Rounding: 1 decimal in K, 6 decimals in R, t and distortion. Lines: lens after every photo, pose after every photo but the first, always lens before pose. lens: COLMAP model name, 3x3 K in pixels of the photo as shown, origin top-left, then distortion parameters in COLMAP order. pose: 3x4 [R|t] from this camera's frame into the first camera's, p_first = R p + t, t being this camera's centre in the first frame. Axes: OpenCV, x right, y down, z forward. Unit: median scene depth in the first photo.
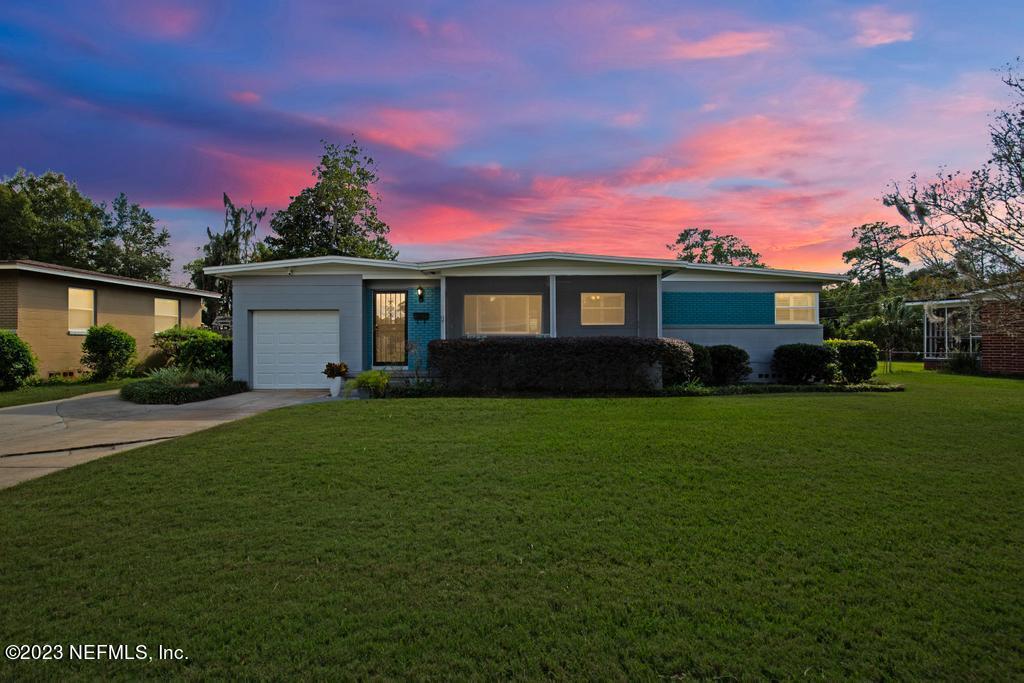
lens RADIAL K [[472.6, 0, 507.4], [0, 472.6, 345.4], [0, 0, 1]] dist [-0.001362, -0.000636]
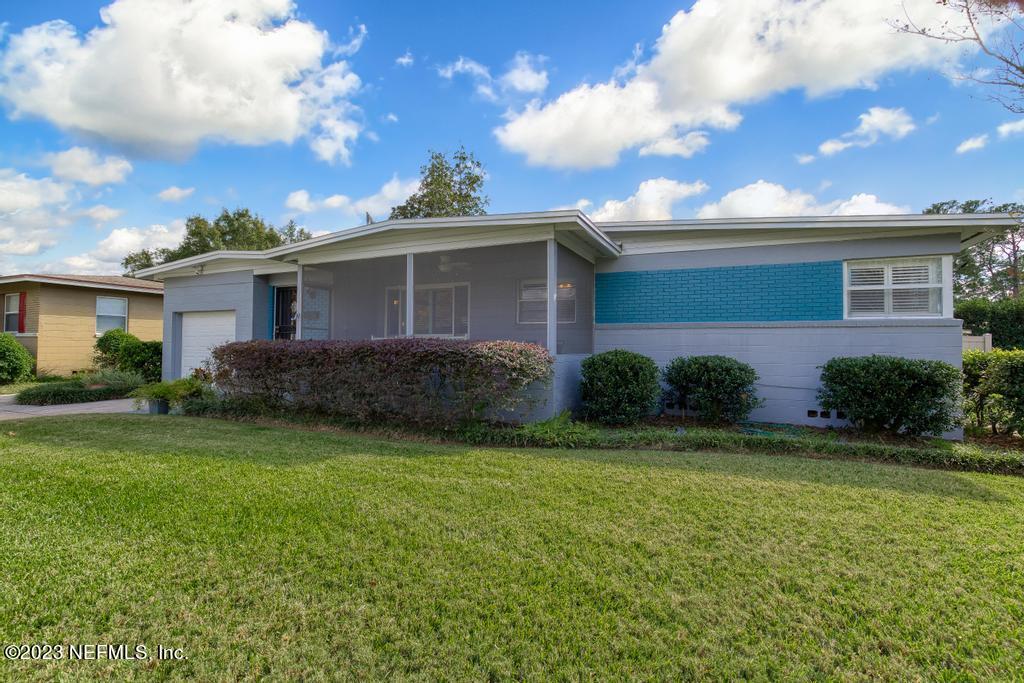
lens RADIAL K [[472.6, 0, 507.4], [0, 472.6, 345.4], [0, 0, 1]] dist [-0.001362, -0.000636]
pose [[0.916214, 0.007977, -0.400609, 0.450060], [-0.014532, 0.999806, -0.013327, -0.003039], [0.400425, 0.018032, 0.916152, 0.361957]]
